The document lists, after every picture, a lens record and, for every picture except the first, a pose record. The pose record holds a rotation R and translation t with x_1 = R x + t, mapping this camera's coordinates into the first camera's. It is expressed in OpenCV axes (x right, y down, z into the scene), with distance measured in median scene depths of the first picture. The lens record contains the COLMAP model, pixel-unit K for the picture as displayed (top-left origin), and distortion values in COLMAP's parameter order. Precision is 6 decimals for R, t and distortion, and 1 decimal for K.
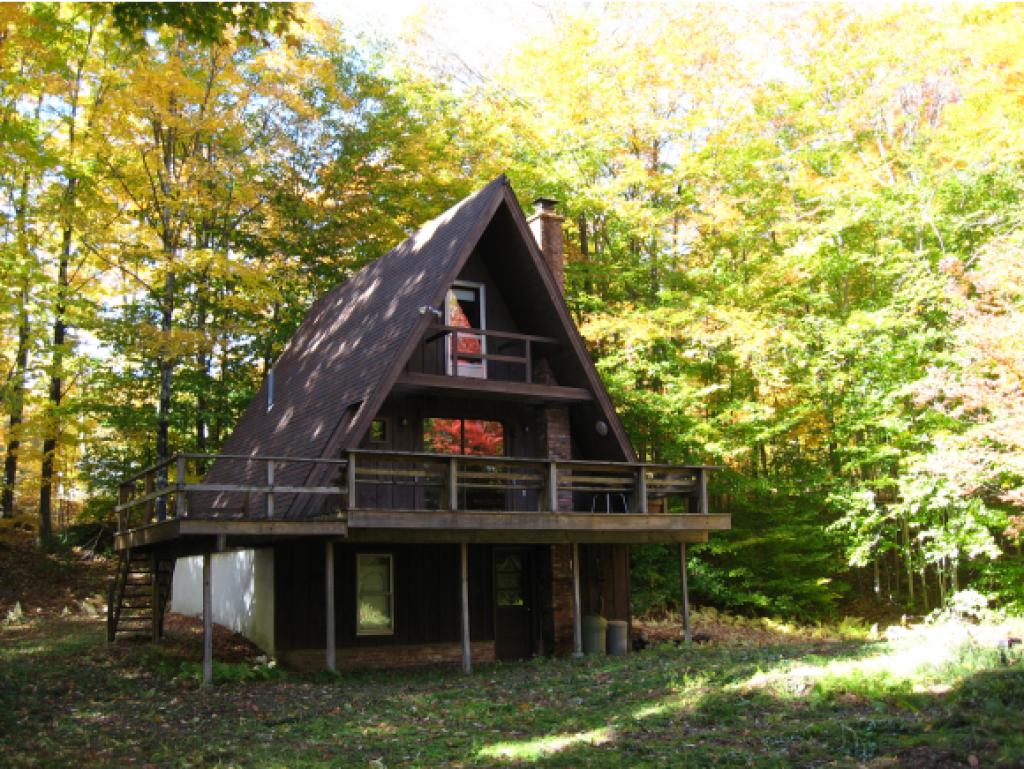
lens RADIAL K [[1091.5, 0, 505.2], [0, 1091.5, 382.3], [0, 0, 1]] dist [-0.106570, -0.021678]
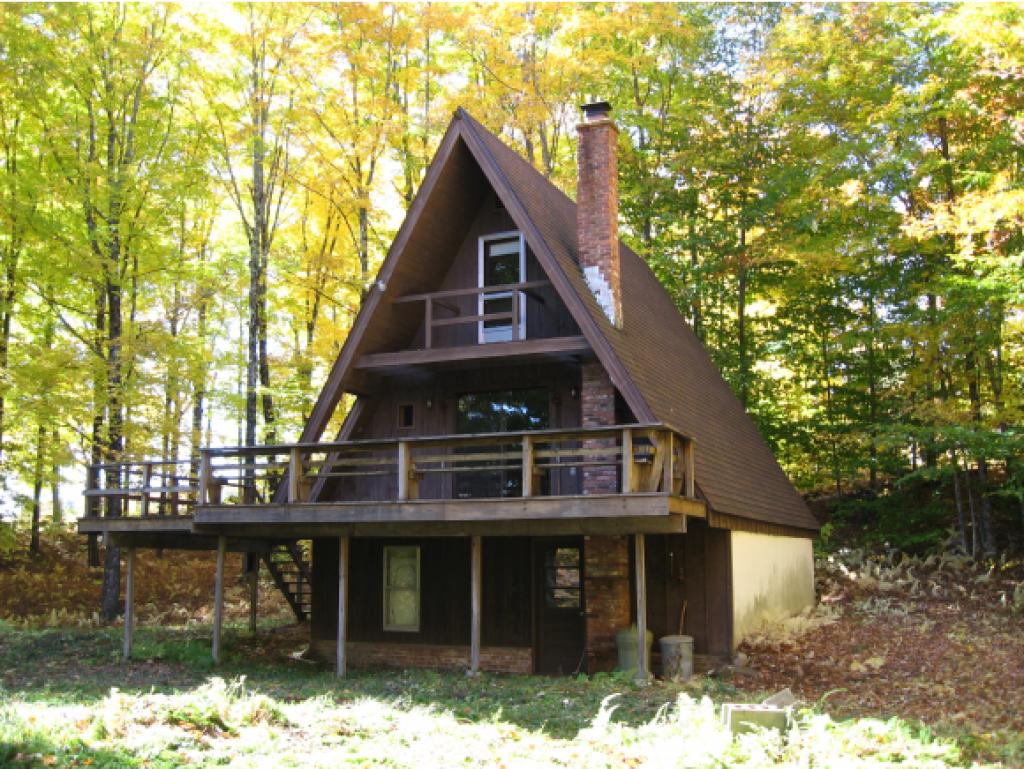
lens RADIAL K [[1091.5, 0, 505.2], [0, 1091.5, 382.3], [0, 0, 1]] dist [-0.106570, -0.021678]
pose [[0.516789, -0.118837, -0.847825, 0.757762], [0.140968, 0.988614, -0.052644, 0.078536], [0.844427, -0.092310, 0.527657, 0.586135]]
